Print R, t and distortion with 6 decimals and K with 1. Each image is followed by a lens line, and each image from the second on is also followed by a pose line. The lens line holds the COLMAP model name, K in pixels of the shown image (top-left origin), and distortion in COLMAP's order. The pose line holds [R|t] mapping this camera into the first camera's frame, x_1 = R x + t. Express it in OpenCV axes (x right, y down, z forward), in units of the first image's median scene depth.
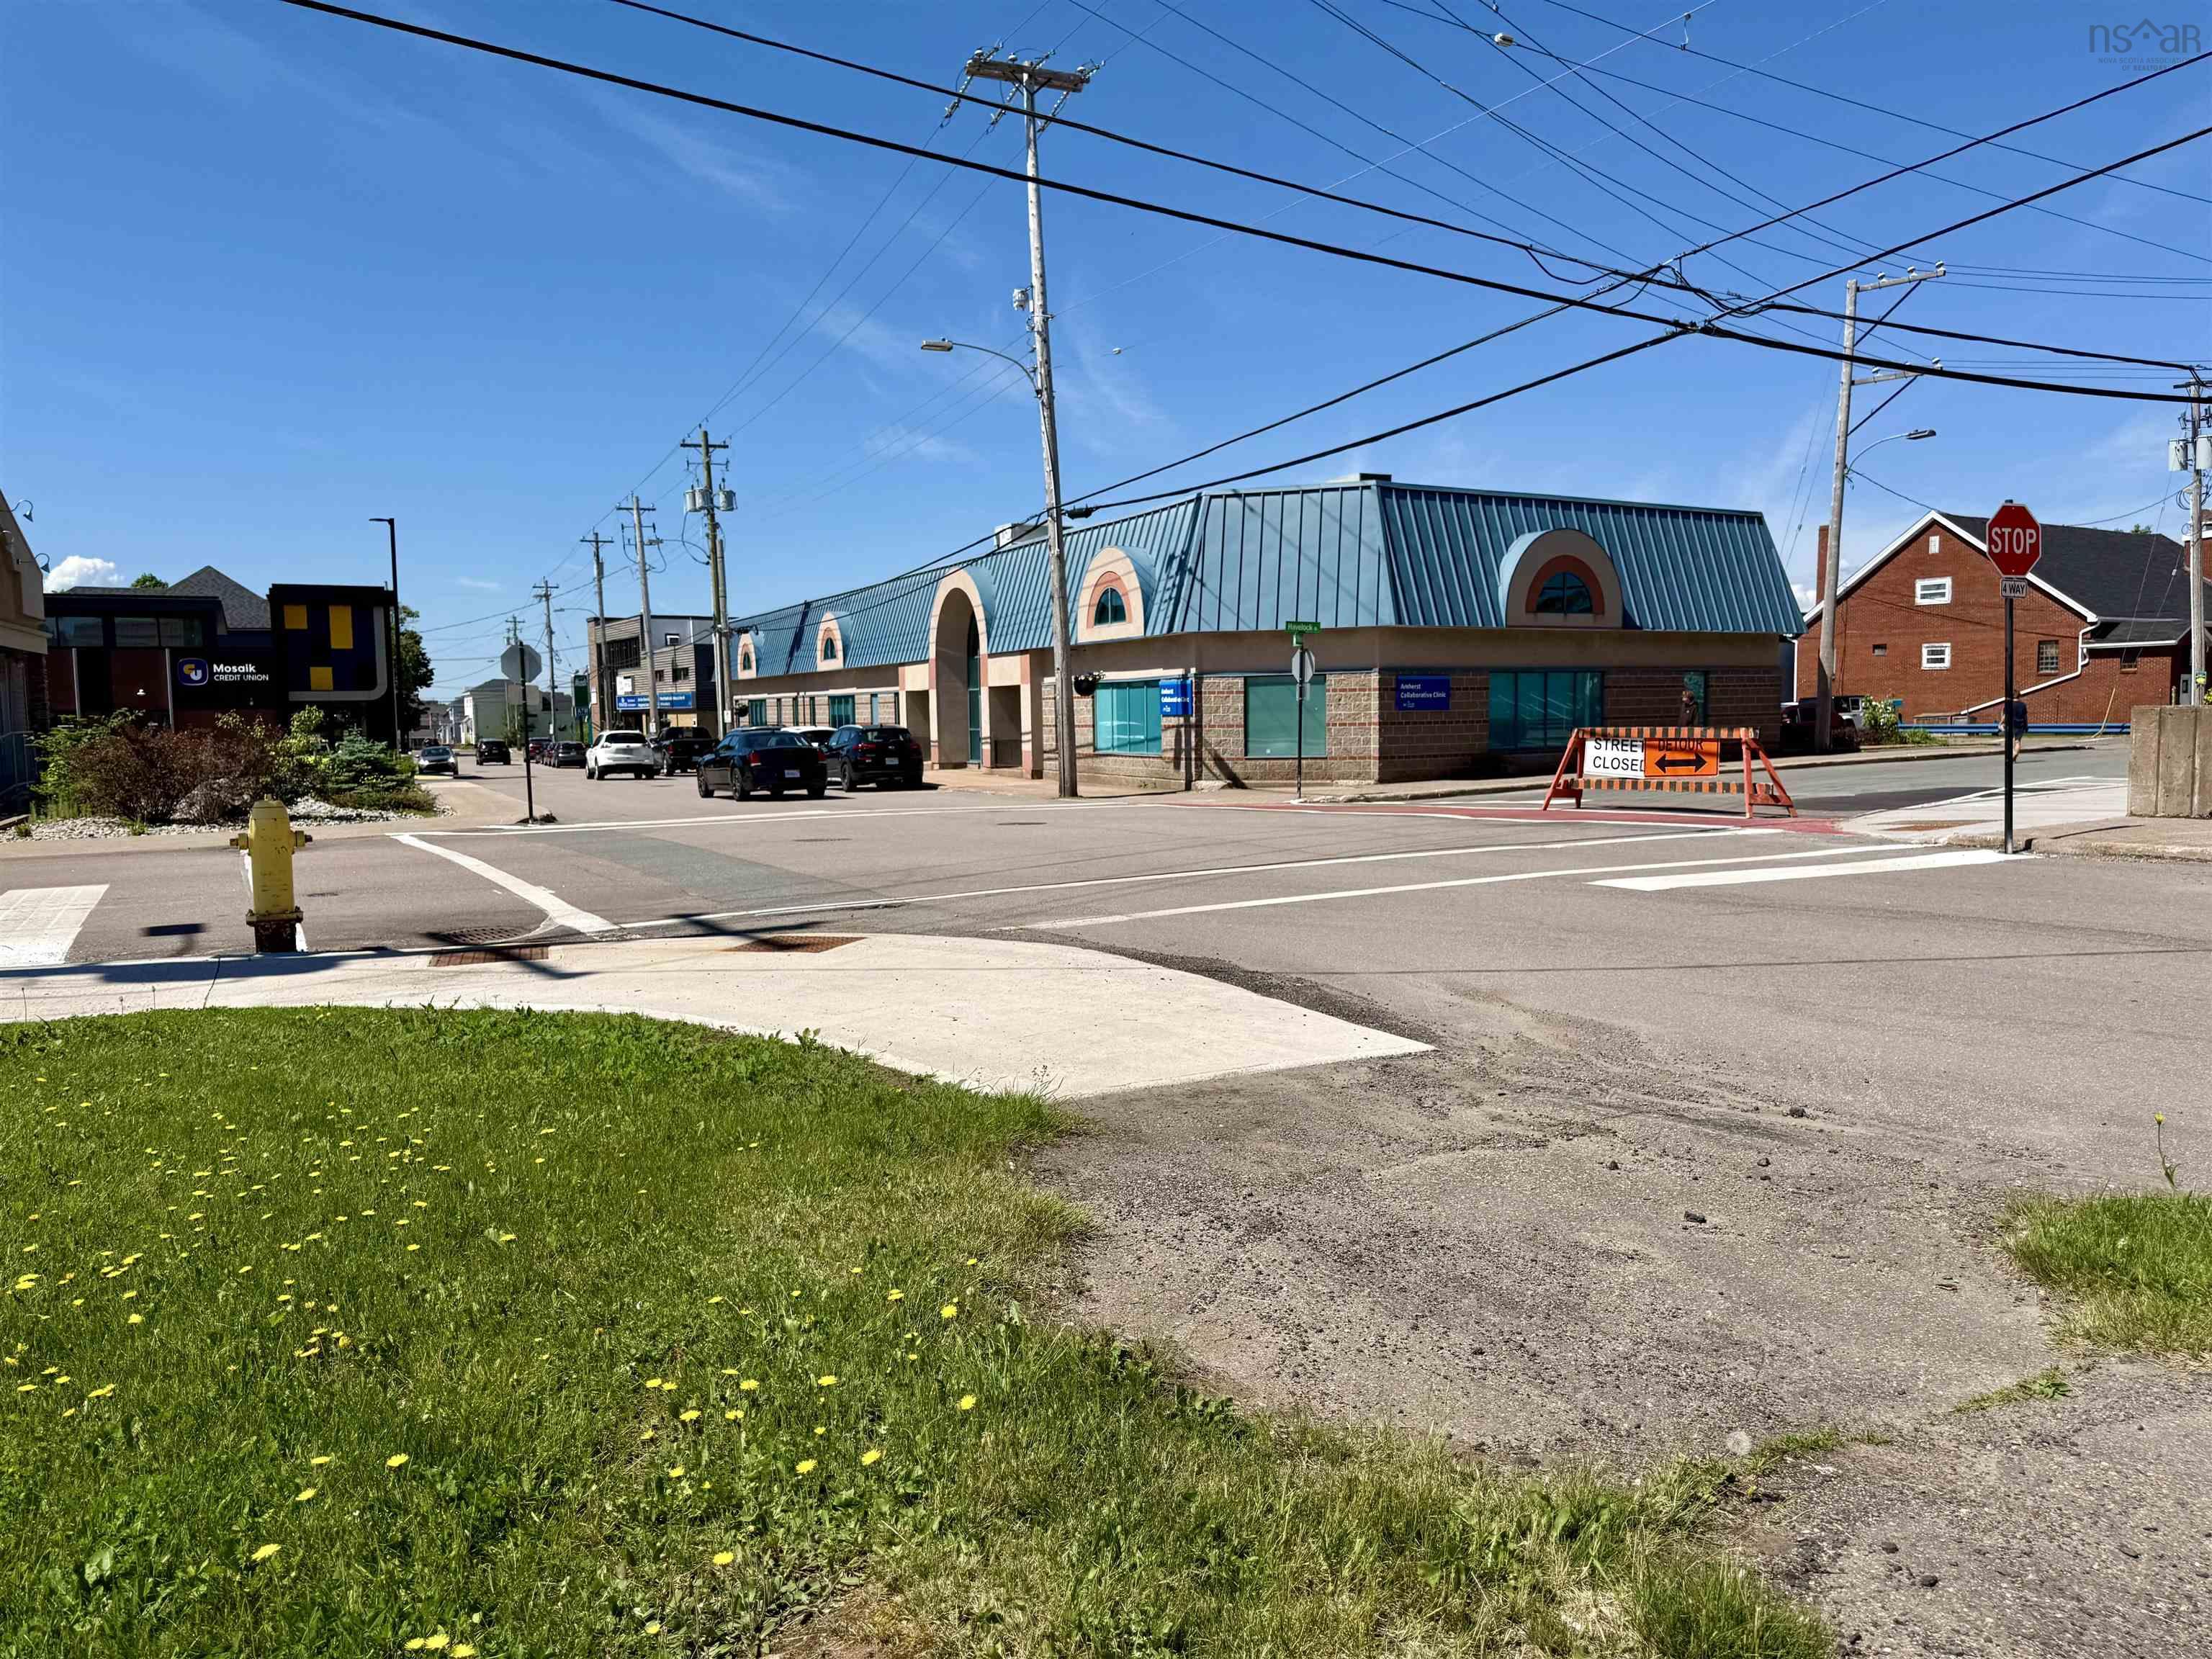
lens RADIAL K [[1701.0, 0, 1106.0], [0, 1701.0, 829.5], [0, 0, 1]] dist [0.150484, -0.138837]
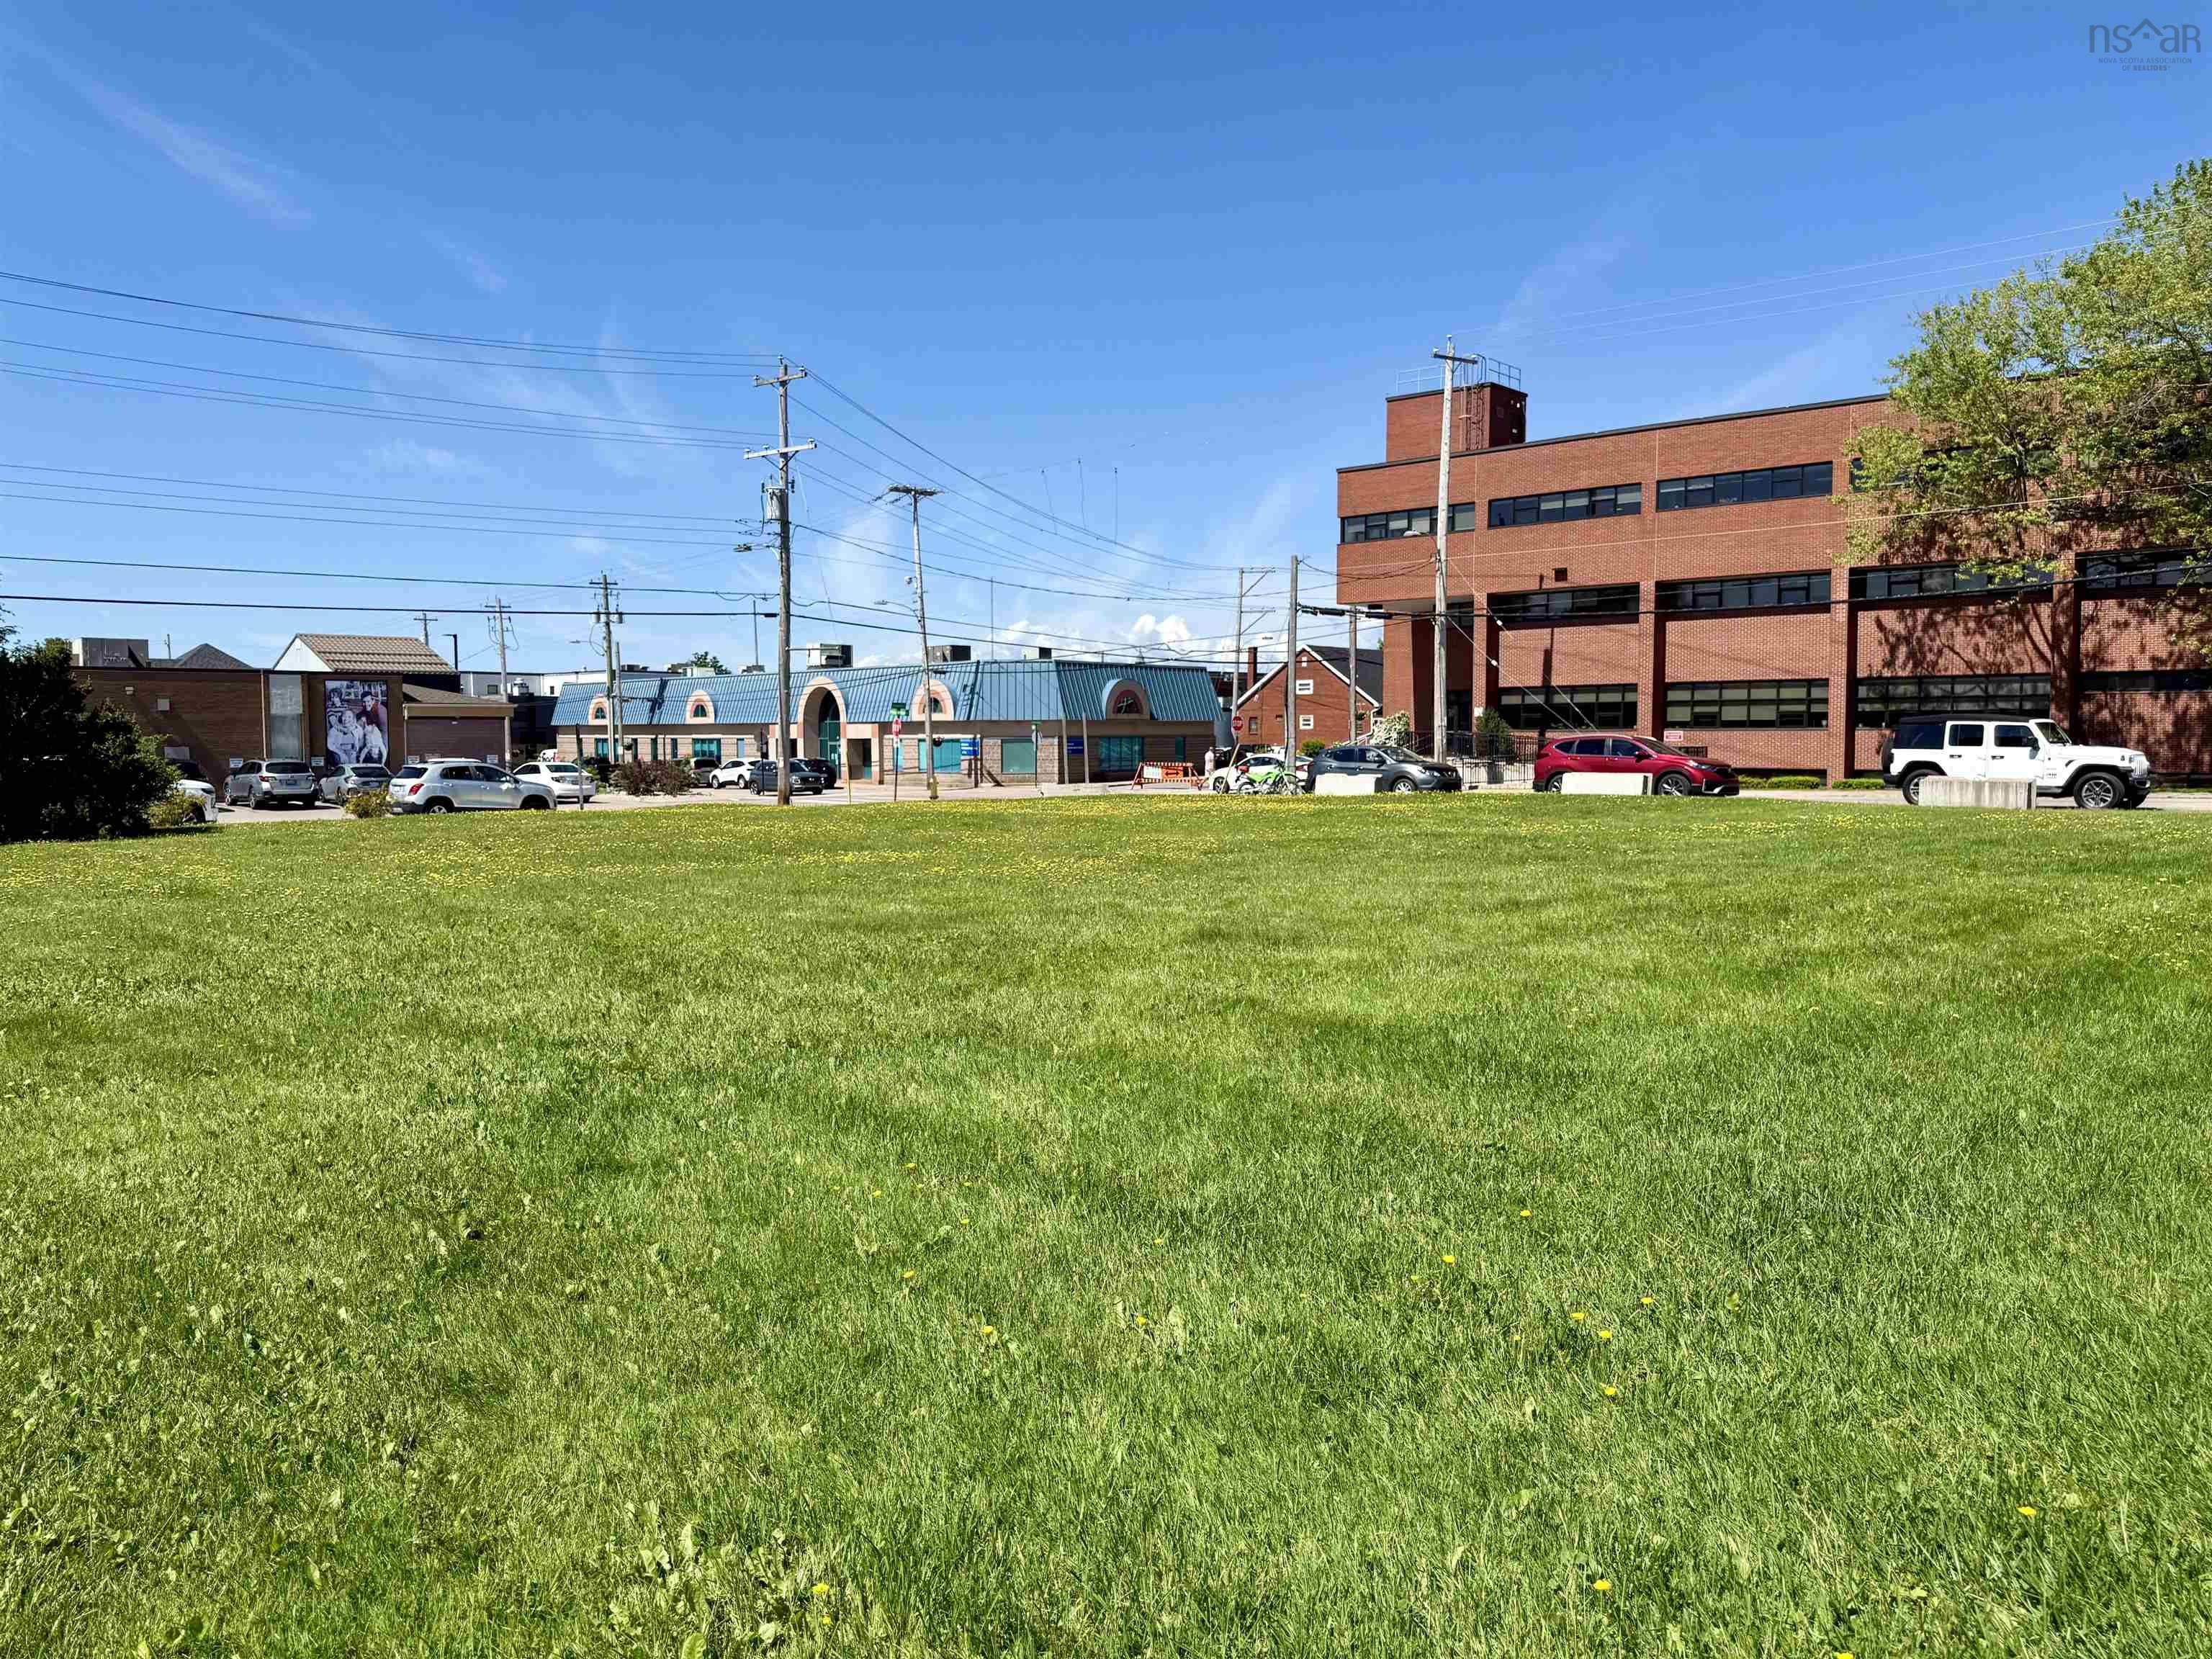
lens RADIAL K [[1701.0, 0, 1106.0], [0, 1701.0, 829.5], [0, 0, 1]] dist [0.150484, -0.138837]
pose [[0.961831, -0.005388, 0.273593, -0.346483], [0.009877, 0.999838, -0.015033, 0.059192], [-0.273468, 0.017162, 0.961728, -1.065227]]
